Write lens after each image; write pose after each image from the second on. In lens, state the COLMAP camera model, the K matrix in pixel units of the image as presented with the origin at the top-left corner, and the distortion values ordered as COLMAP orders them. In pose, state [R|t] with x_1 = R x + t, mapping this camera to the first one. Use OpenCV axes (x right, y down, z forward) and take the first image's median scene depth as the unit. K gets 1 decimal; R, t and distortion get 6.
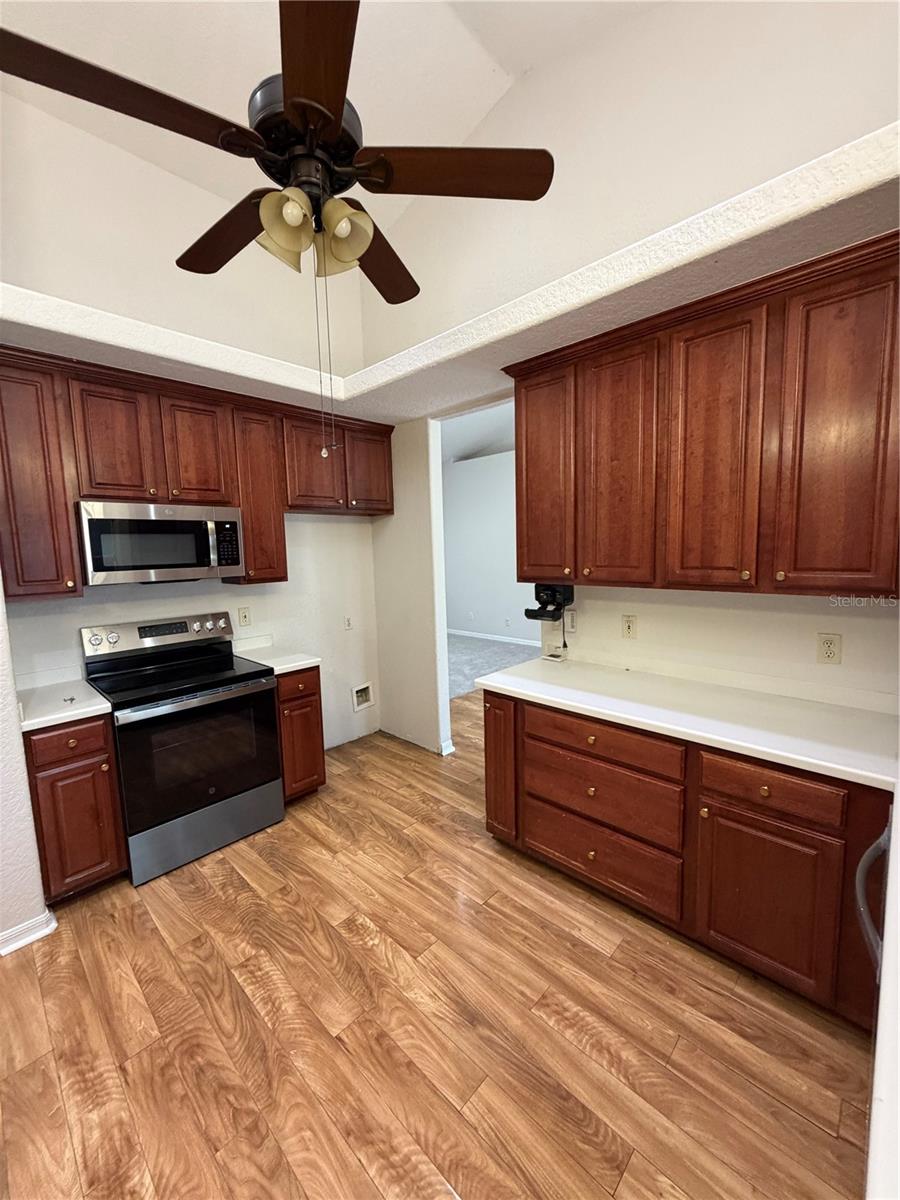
lens RADIAL K [[477.3, 0, 451.1], [0, 477.3, 598.2], [0, 0, 1]] dist [-0.001817, 0.000289]
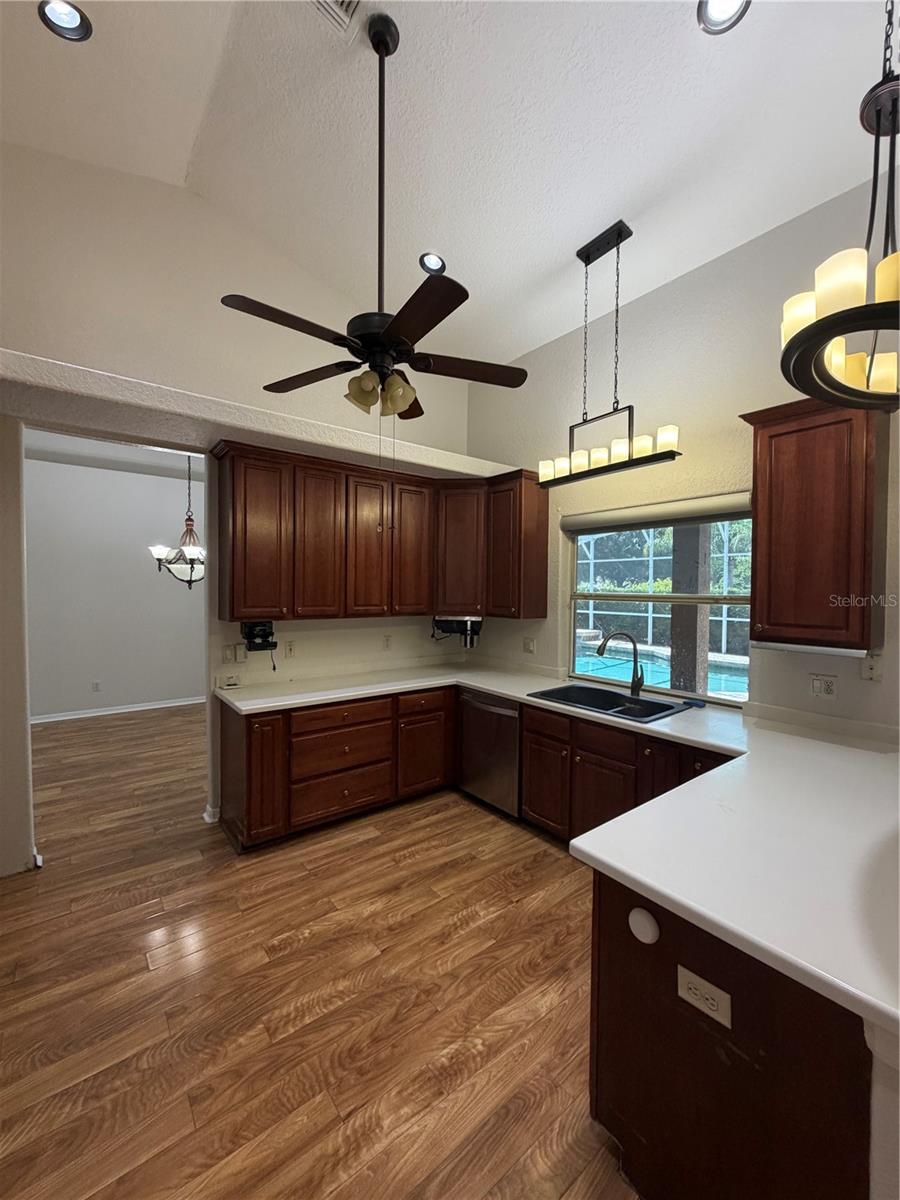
lens RADIAL K [[477.3, 0, 449.8], [0, 477.3, 598.1], [0, 0, 1]] dist [-0.001817, 0.000289]
pose [[0.138265, 0.002949, 0.990391, -1.374565], [0.093583, 0.995482, -0.016029, -0.033877], [-0.985964, 0.094900, 0.137365, 0.466783]]
